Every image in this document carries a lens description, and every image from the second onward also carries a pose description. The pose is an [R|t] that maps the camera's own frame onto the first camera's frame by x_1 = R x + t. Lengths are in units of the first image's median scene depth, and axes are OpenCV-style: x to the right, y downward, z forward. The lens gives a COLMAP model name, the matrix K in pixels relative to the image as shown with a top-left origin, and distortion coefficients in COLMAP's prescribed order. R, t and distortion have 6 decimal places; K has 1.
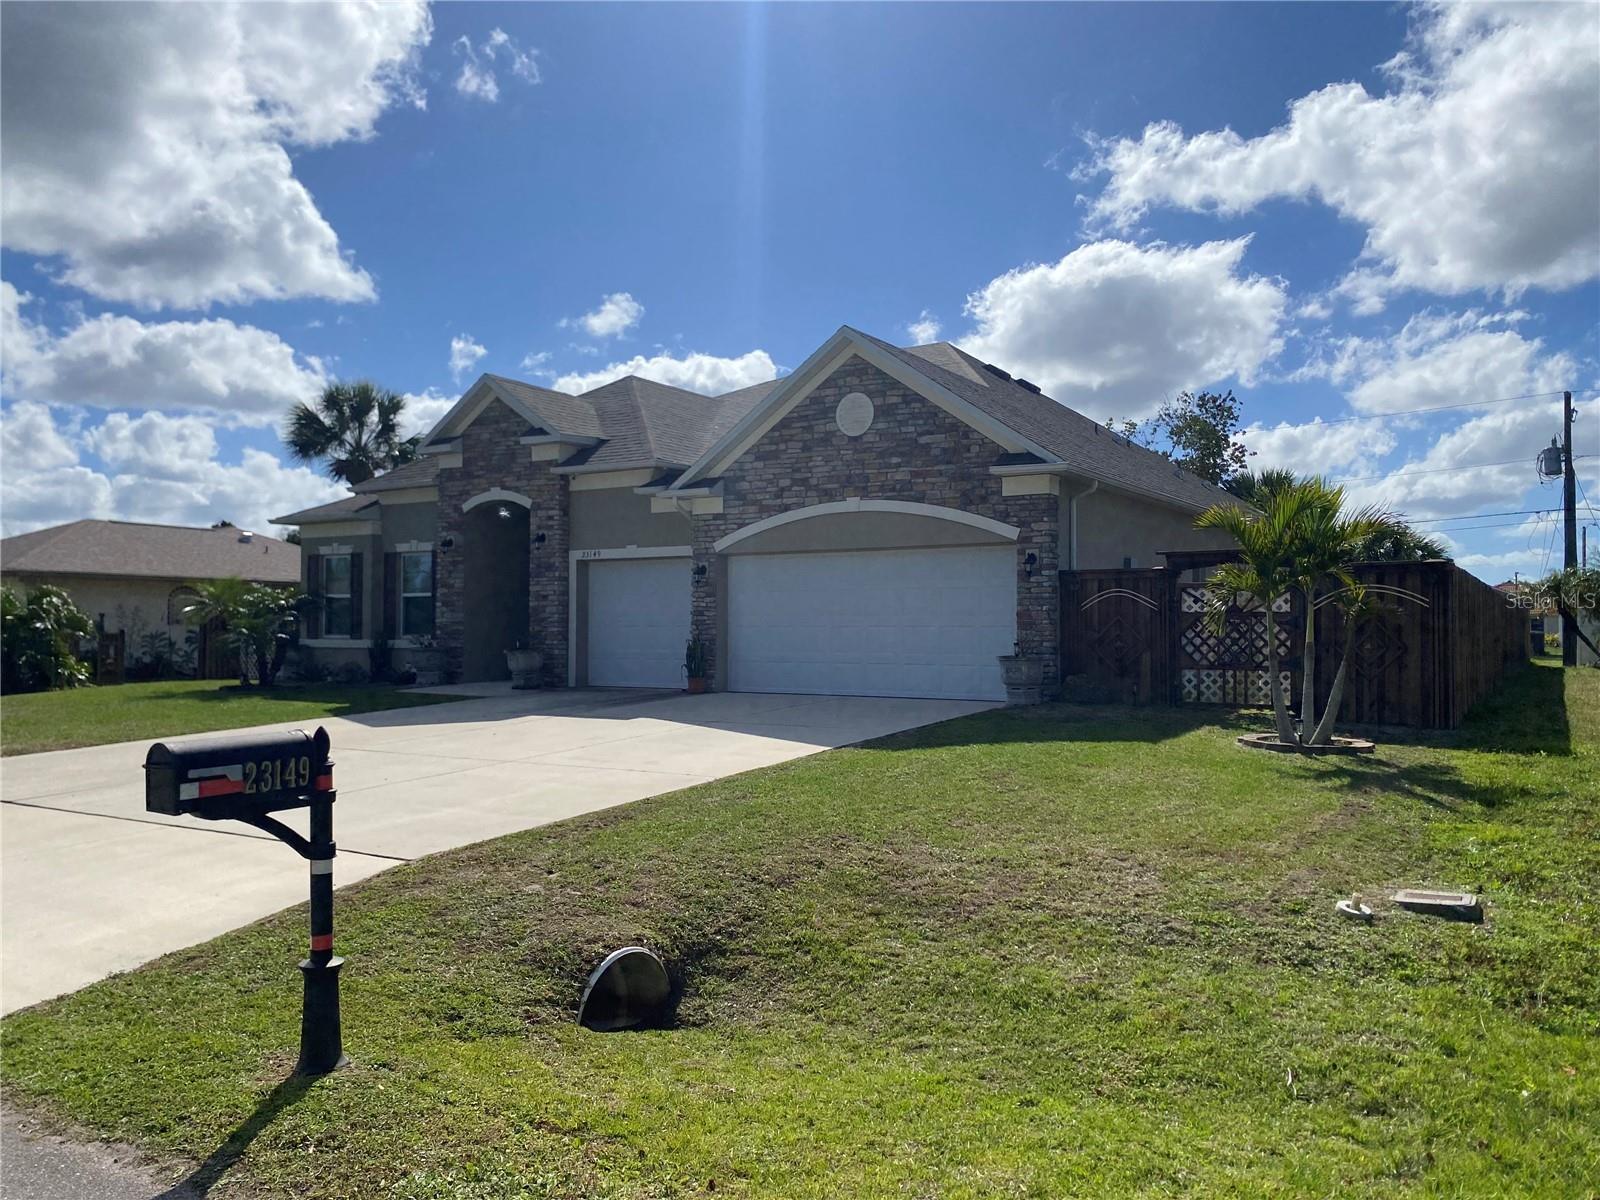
lens RADIAL K [[1214.6, 0, 799.8], [0, 1214.6, 604.2], [0, 0, 1]] dist [0.005455, -0.011739]
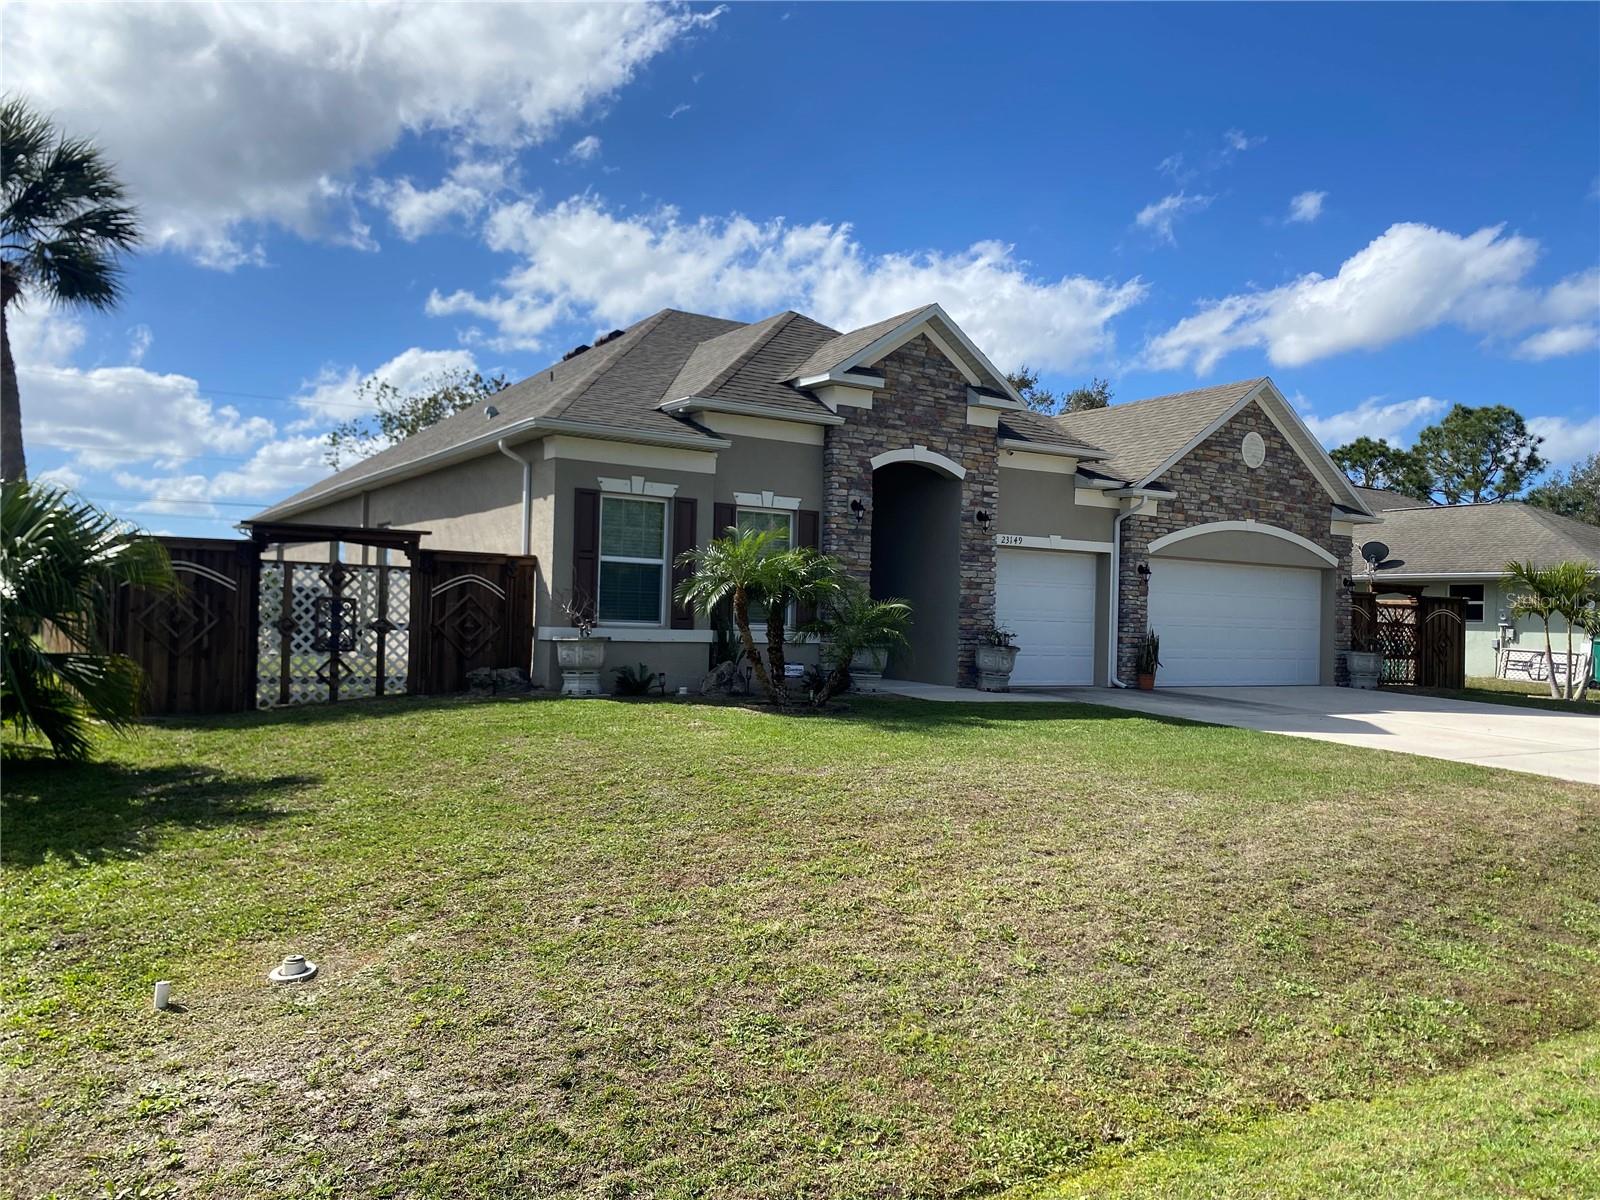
lens RADIAL K [[1214.6, 0, 801.9], [0, 1214.6, 600.3], [0, 0, 1]] dist [0.005455, -0.011739]
pose [[0.459950, 0.031275, 0.887394, -1.153039], [-0.041501, 0.999045, -0.013700, 0.024663], [-0.886974, -0.030526, 0.460808, 0.797490]]
